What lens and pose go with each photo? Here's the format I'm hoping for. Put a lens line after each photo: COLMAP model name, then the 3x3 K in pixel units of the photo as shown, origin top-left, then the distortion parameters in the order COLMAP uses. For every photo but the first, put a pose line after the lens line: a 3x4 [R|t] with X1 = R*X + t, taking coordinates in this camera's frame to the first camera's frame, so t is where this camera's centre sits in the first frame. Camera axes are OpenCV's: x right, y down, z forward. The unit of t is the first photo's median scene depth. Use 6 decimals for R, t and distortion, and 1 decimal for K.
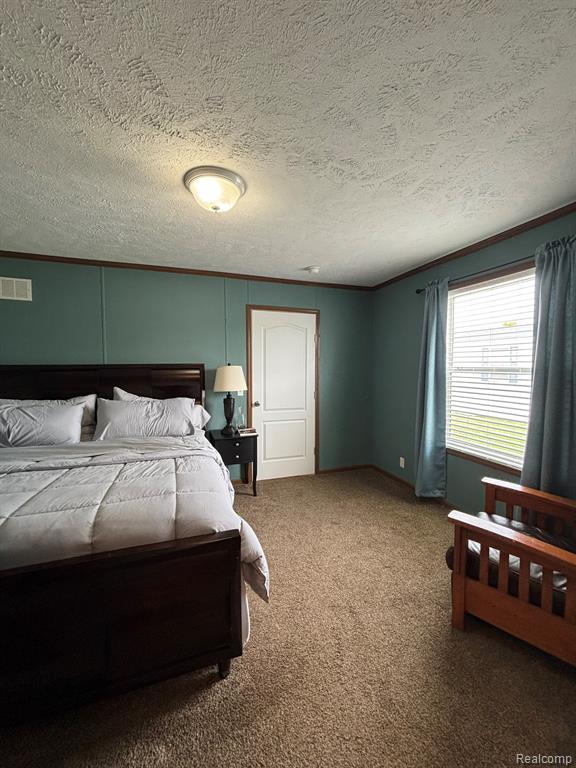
lens RADIAL K [[308.9, 0, 288.8], [0, 308.9, 383.7], [0, 0, 1]] dist [0.002830, 0.000156]
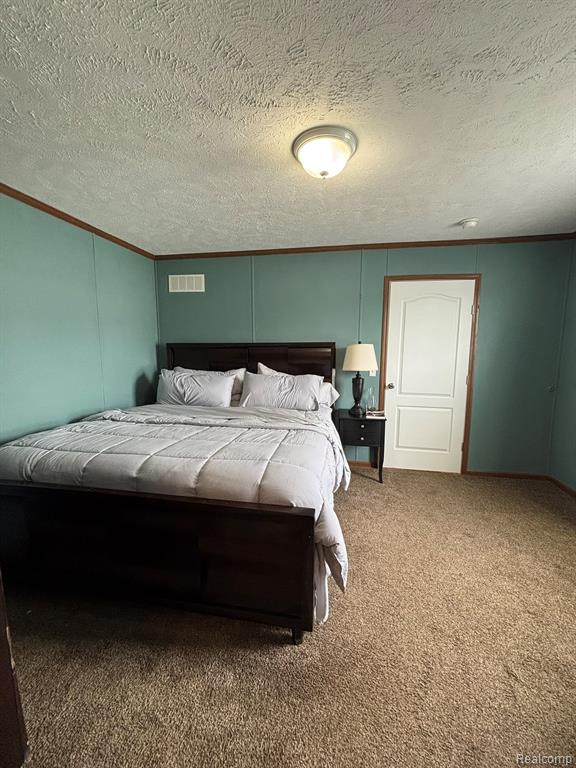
lens RADIAL K [[308.9, 0, 288.8], [0, 308.9, 383.7], [0, 0, 1]] dist [0.002830, 0.000156]
pose [[0.868741, 0.063604, -0.491166, 0.107765], [-0.032234, 0.996878, 0.072078, 0.003035], [0.494217, -0.046785, 0.868079, 0.063071]]
